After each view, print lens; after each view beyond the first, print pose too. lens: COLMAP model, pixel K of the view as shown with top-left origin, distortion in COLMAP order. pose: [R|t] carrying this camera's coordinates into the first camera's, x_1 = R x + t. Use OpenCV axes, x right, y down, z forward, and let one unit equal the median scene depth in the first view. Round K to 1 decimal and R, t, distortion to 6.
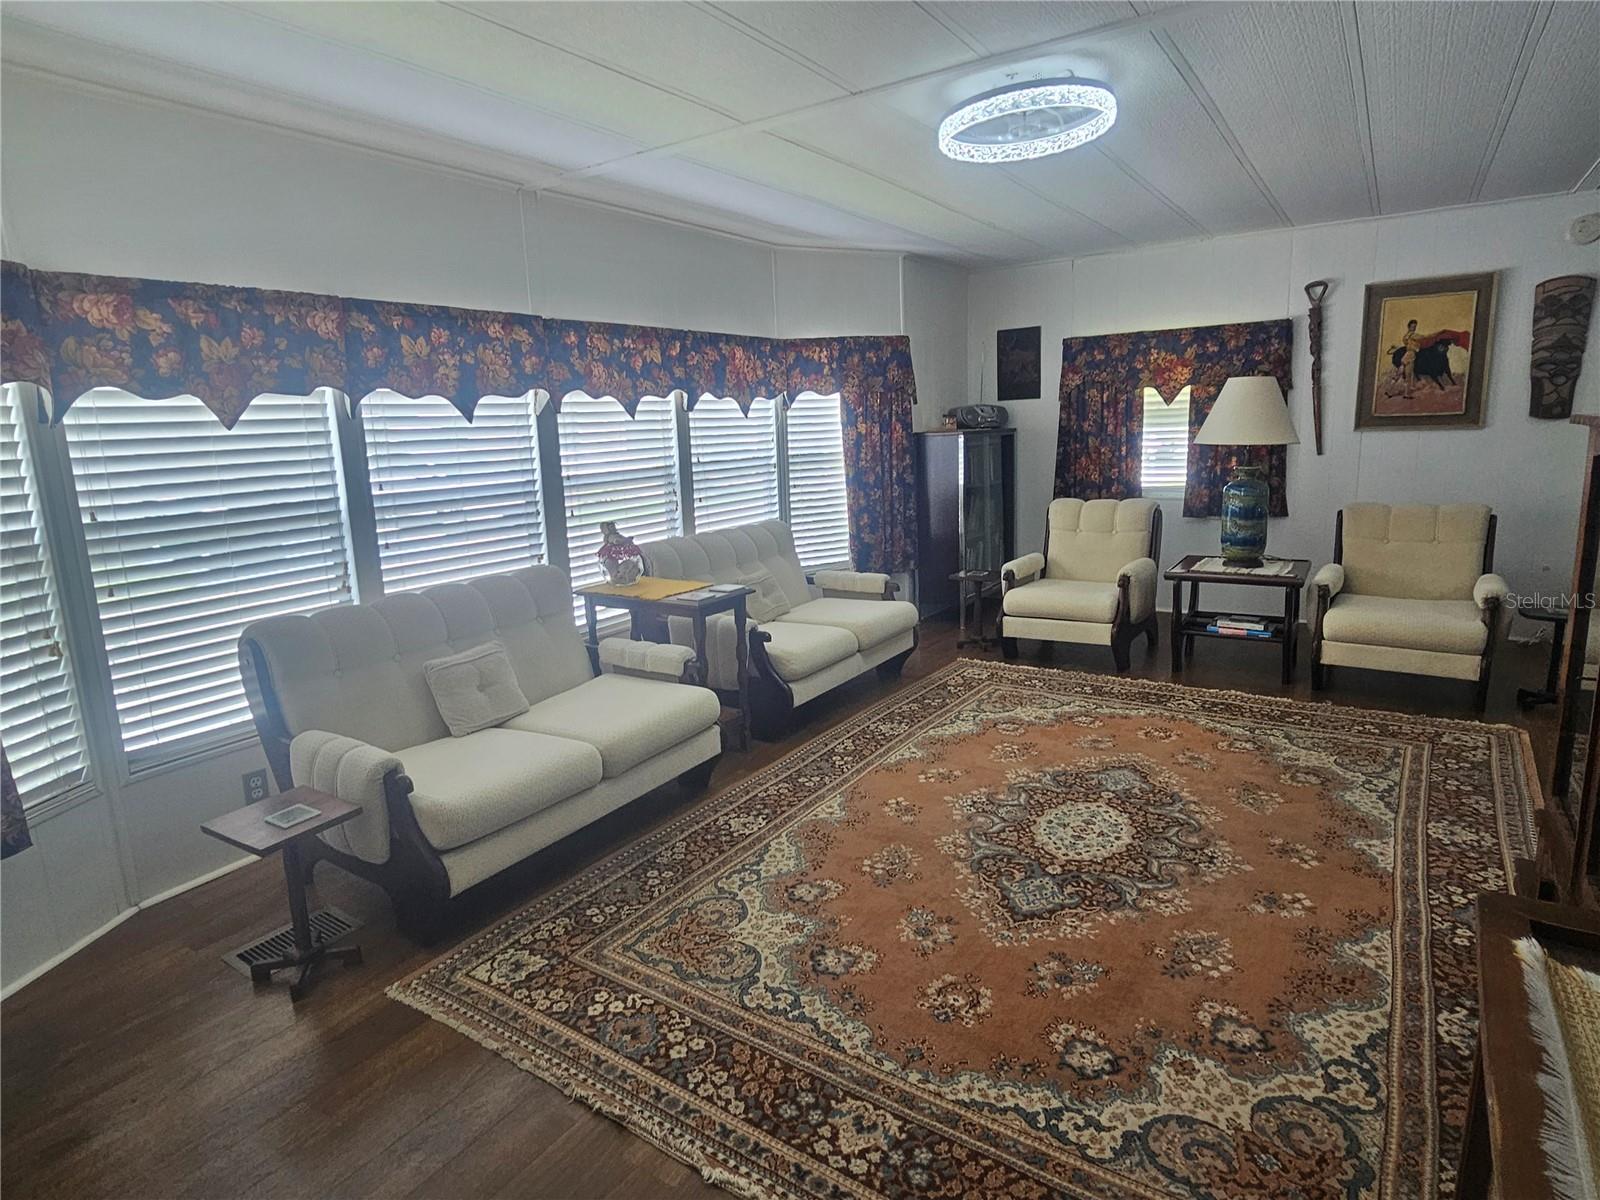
lens RADIAL K [[882.1, 0, 782.9], [0, 882.1, 594.9], [0, 0, 1]] dist [-0.008311, 0.001570]
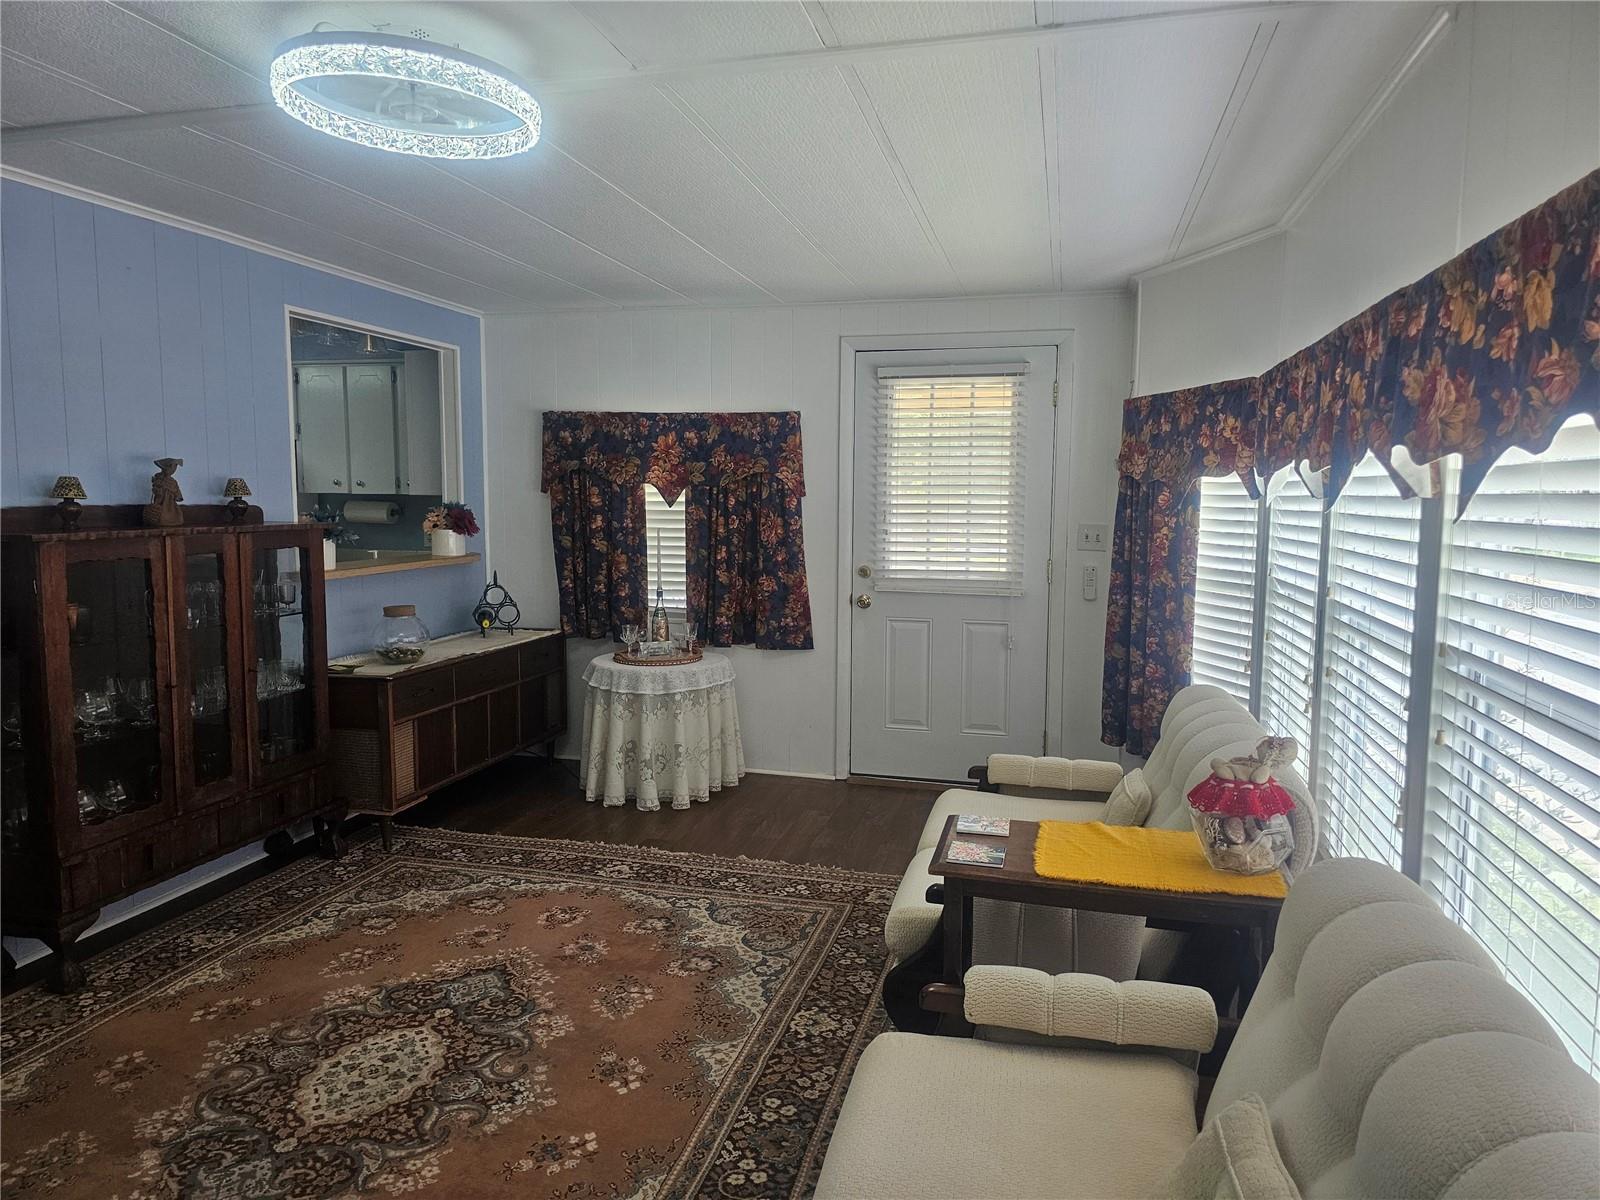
lens RADIAL K [[1077.9, 0, 800.0], [0, 1077.9, 600.0], [0, 0, 1]] dist [0.036536, -0.044162]
pose [[-0.937622, 0.068152, -0.340912, 0.235436], [-0.036703, 0.955713, 0.292003, -0.329654], [0.345714, 0.286300, -0.893596, 1.503581]]
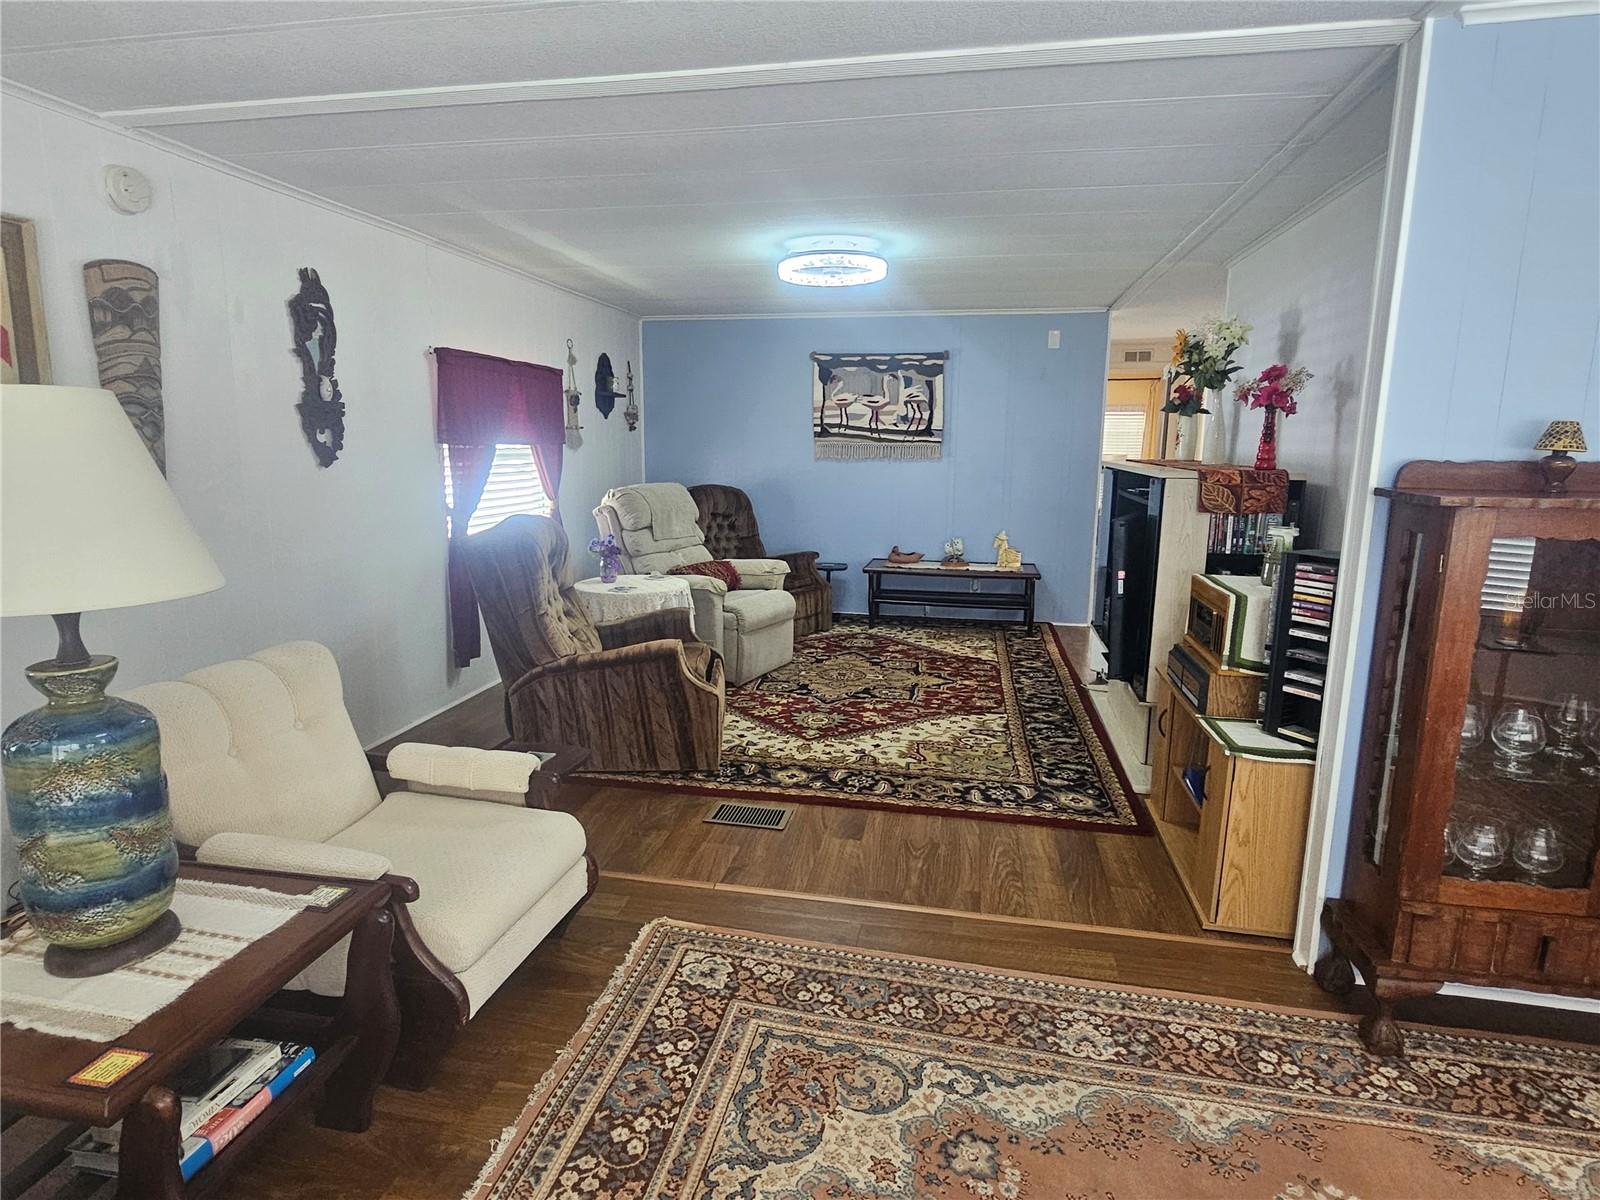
lens RADIAL K [[882.1, 0, 782.9], [0, 882.1, 594.9], [0, 0, 1]] dist [-0.008311, 0.001570]
pose [[-0.386263, -0.129010, 0.913322, 0.170627], [0.183864, 0.959531, 0.213296, -0.240052], [-0.903878, 0.250315, -0.346911, 1.093477]]
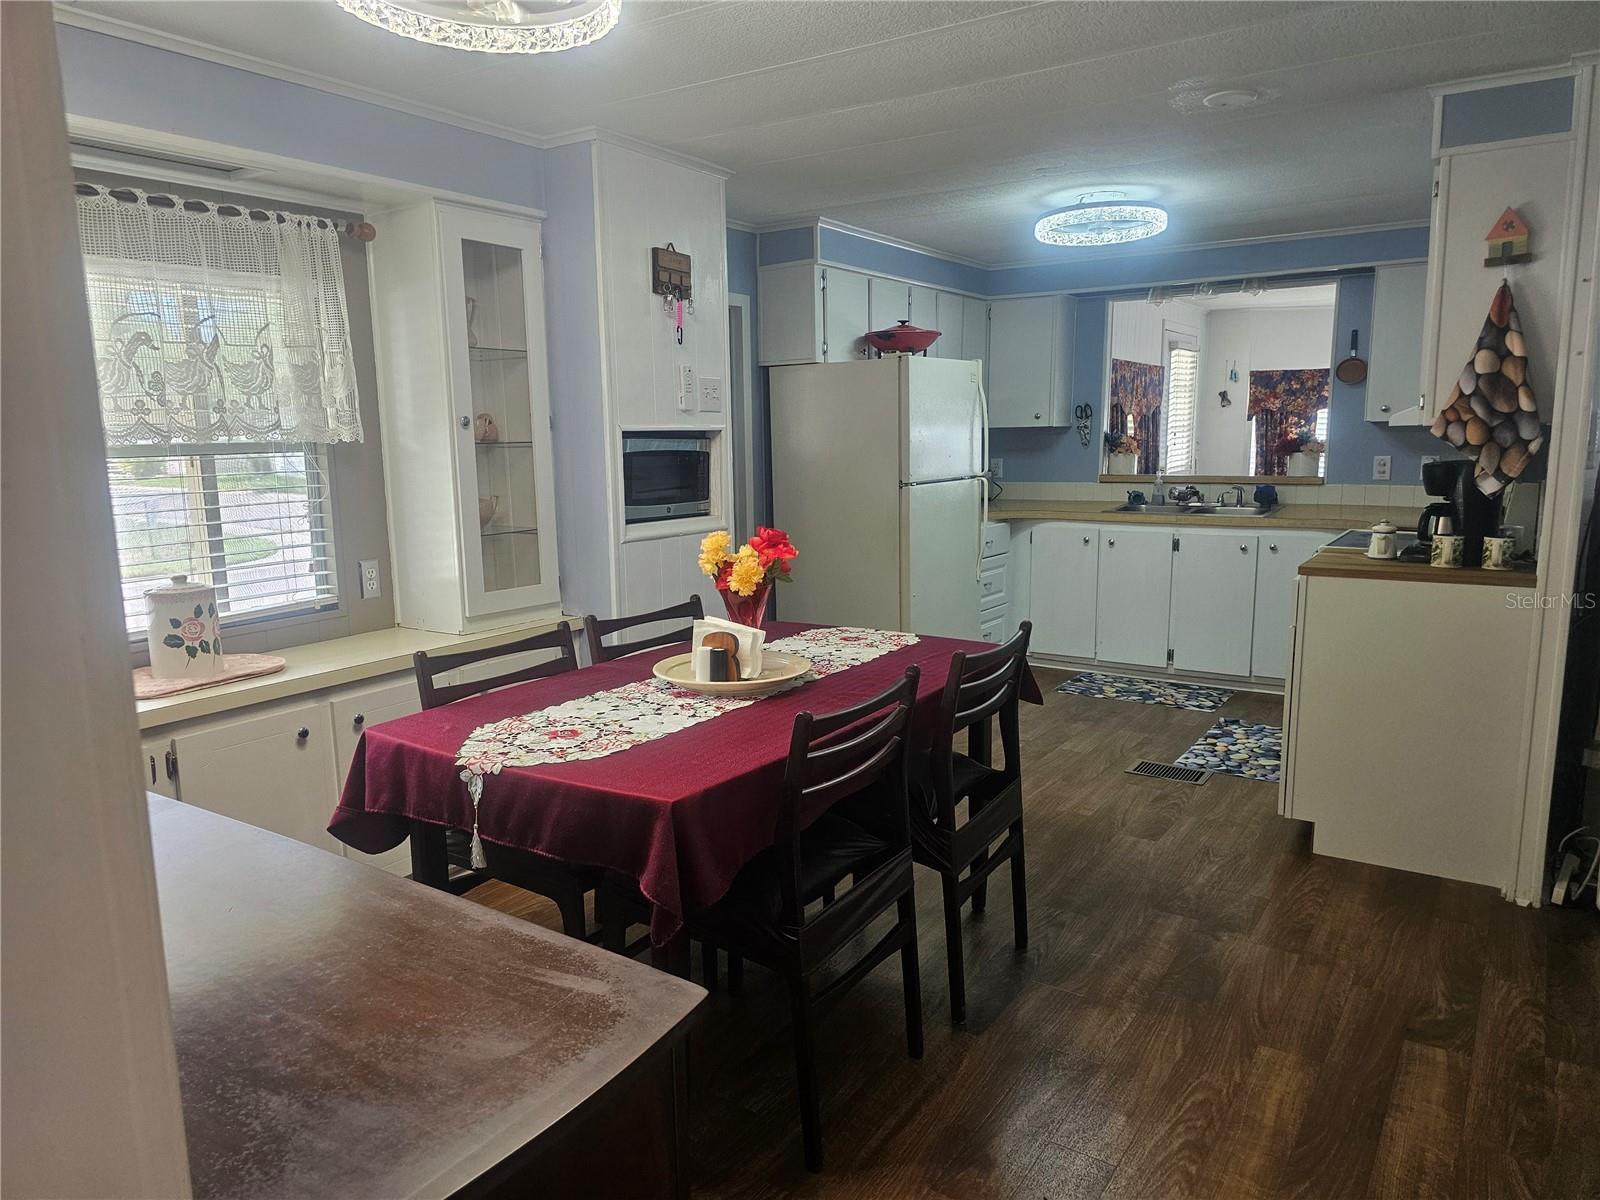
lens RADIAL K [[1067.8, 0, 778.5], [0, 1067.8, 606.6], [0, 0, 1]] dist [0.082381, -0.115165]
pose [[0.014702, 0.194900, -0.980713, 2.065673], [-0.174070, 0.966341, 0.189434, 0.058398], [0.984624, 0.167928, 0.048133, -0.743004]]
